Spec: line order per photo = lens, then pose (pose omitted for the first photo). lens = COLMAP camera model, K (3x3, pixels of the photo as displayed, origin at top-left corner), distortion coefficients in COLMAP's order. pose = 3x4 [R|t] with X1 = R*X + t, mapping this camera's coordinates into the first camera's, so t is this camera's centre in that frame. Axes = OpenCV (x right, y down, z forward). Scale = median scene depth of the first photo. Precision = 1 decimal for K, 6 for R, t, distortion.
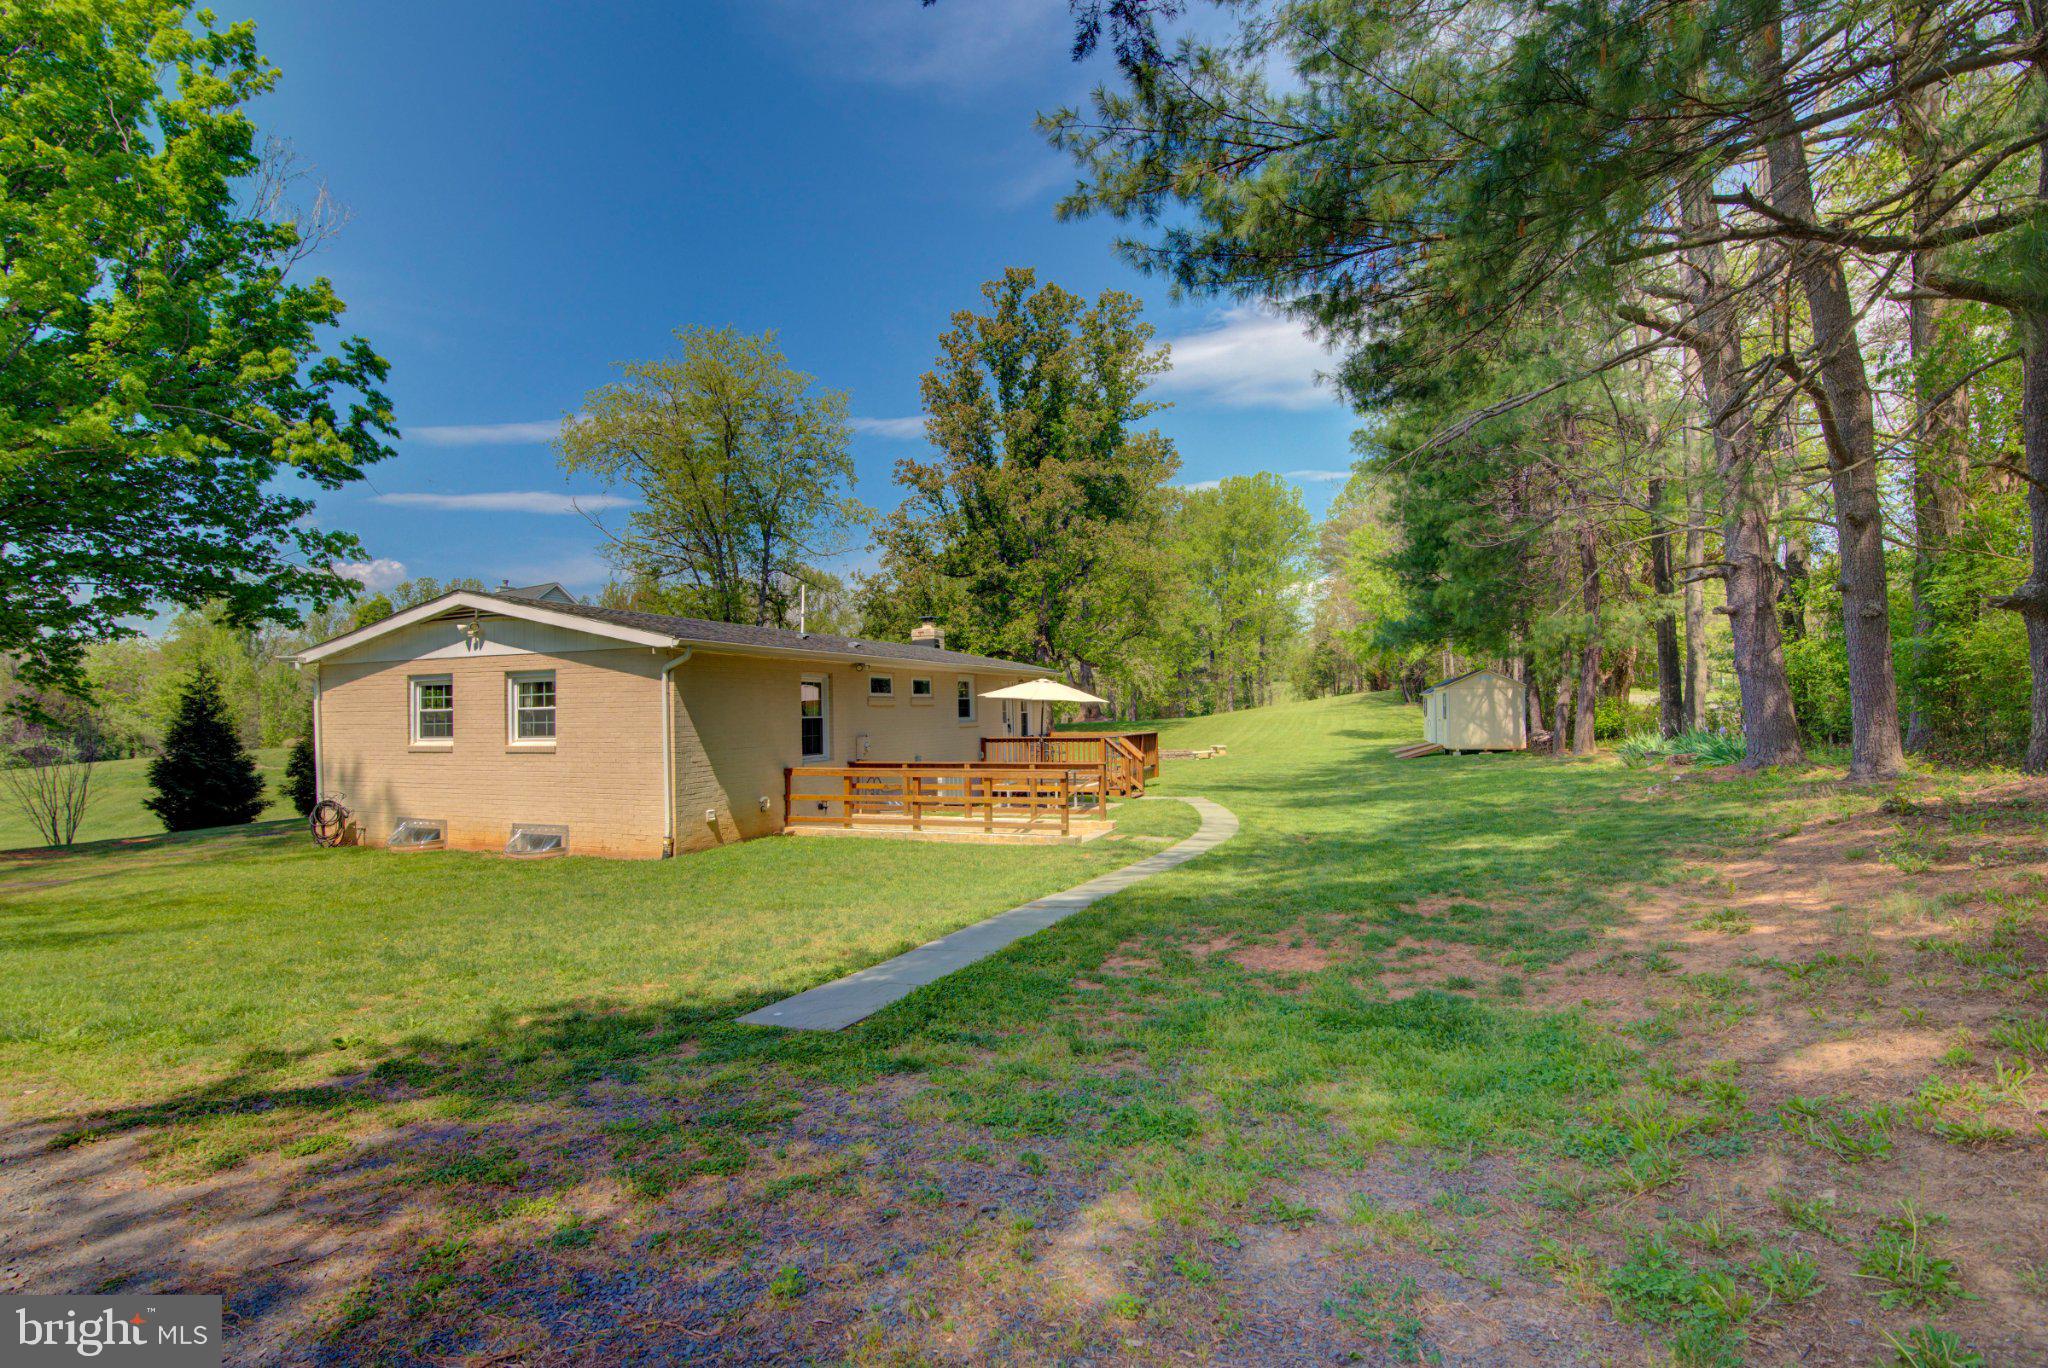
lens RADIAL K [[932.2, 0, 1042.8], [0, 932.2, 685.4], [0, 0, 1]] dist [-0.019687, 0.002063]
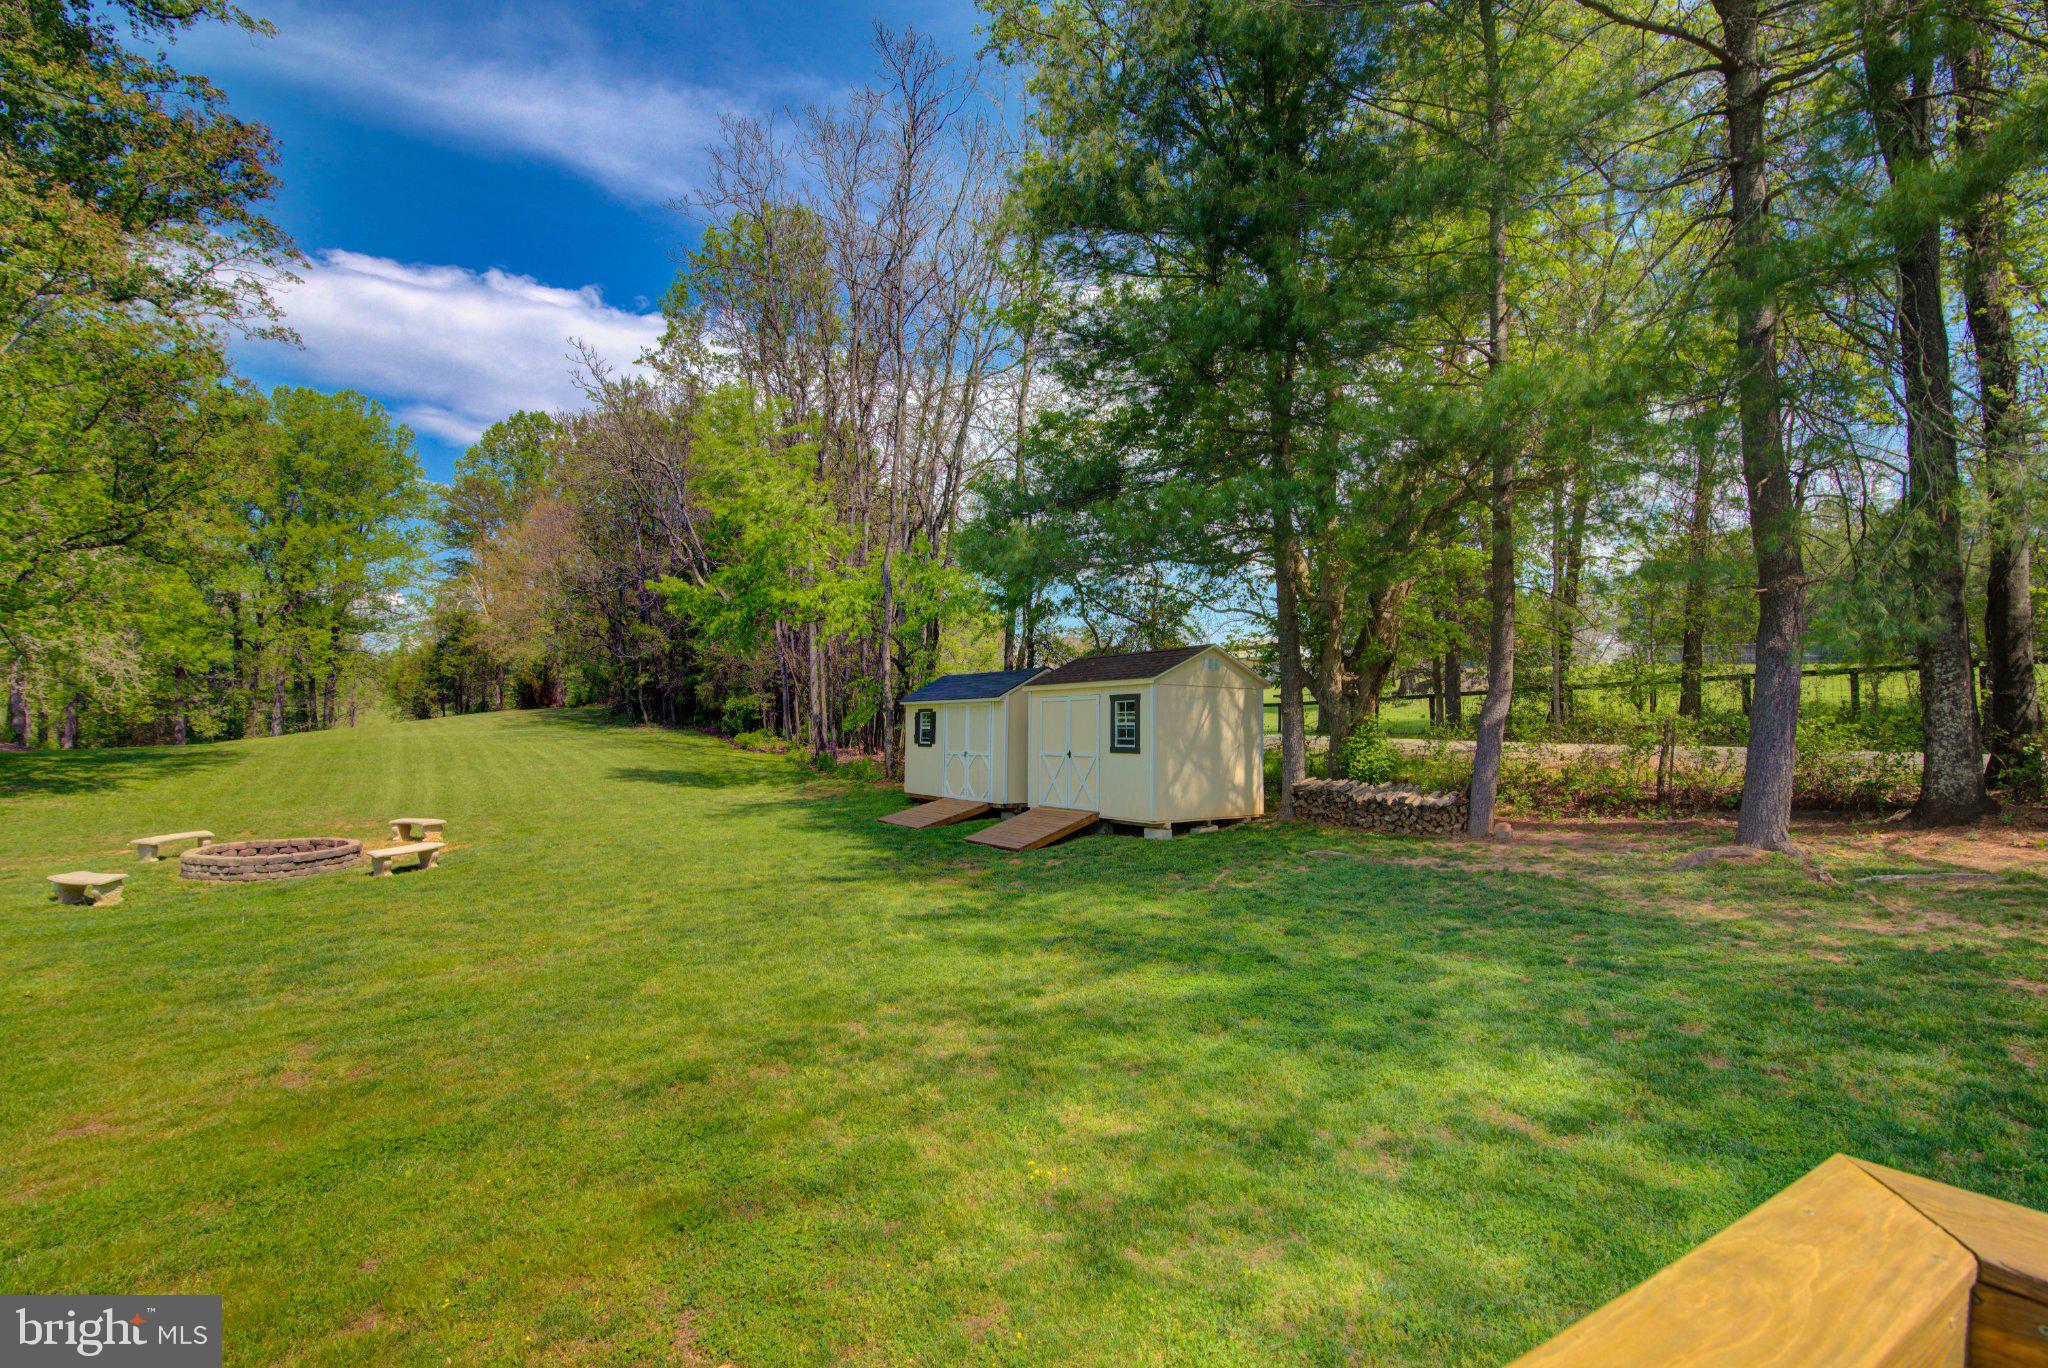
lens RADIAL K [[932.2, 0, 1025.9], [0, 932.2, 696.8], [0, 0, 1]] dist [-0.019687, 0.002063]
pose [[0.613887, 0.045942, 0.788056, 0.017081], [-0.032576, 0.998929, -0.032859, 0.007812], [-0.788721, -0.005499, 0.614726, 0.229801]]
